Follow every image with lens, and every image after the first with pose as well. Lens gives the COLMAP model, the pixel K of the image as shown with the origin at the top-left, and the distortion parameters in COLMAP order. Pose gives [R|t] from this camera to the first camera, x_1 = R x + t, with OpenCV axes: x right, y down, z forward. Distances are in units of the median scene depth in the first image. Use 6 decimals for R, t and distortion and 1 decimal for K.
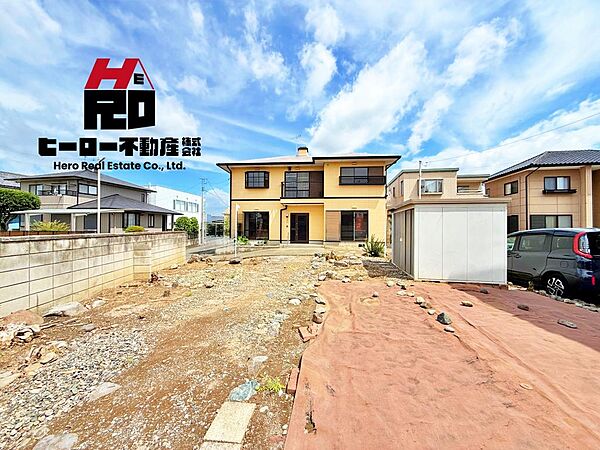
lens RADIAL K [[240.6, 0, 300.0], [0, 240.6, 225.0], [0, 0, 1]] dist [-0.000337, -0.000076]
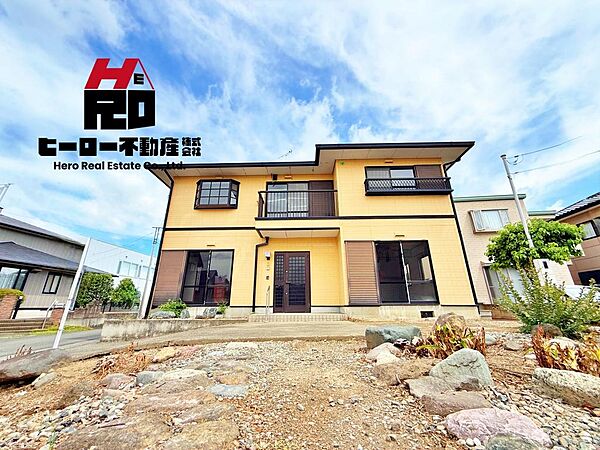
lens RADIAL K [[240.6, 0, 300.0], [0, 240.6, 225.0], [0, 0, 1]] dist [-0.000337, -0.000076]
pose [[0.998723, 0.005372, 0.050229, -0.011134], [0.010515, 0.950438, -0.310737, 0.060598], [-0.049409, 0.310868, 0.949168, 0.489098]]
